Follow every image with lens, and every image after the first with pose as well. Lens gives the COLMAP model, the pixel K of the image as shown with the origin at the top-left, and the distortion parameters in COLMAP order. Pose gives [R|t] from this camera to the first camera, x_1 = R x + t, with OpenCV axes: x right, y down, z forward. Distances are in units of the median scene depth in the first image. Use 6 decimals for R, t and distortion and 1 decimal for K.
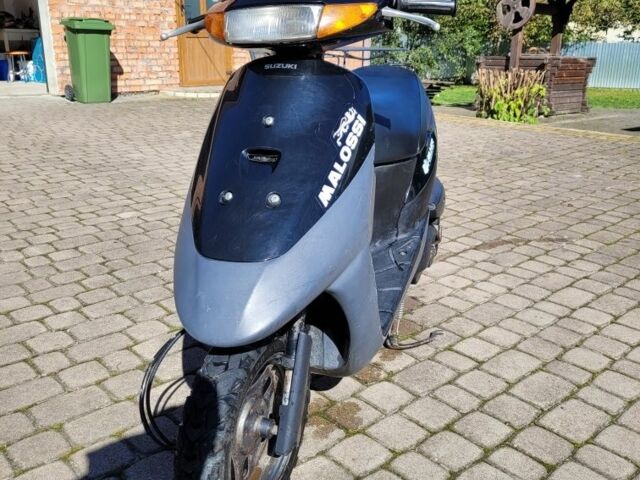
lens RADIAL K [[630.8, 0, 320.0], [0, 630.8, 240.0], [0, 0, 1]] dist [0.031567, -0.015892]
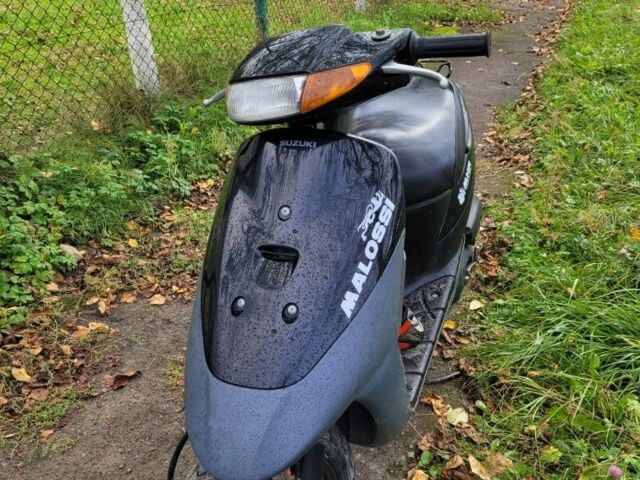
lens RADIAL K [[630.8, 0, 320.0], [0, 630.8, 240.0], [0, 0, 1]] dist [0.031567, -0.015892]
pose [[0.998785, -0.002362, -0.049228, 0.011689], [0.008045, 0.993267, 0.115568, -0.243215], [0.048623, -0.115823, 0.992079, 0.116376]]
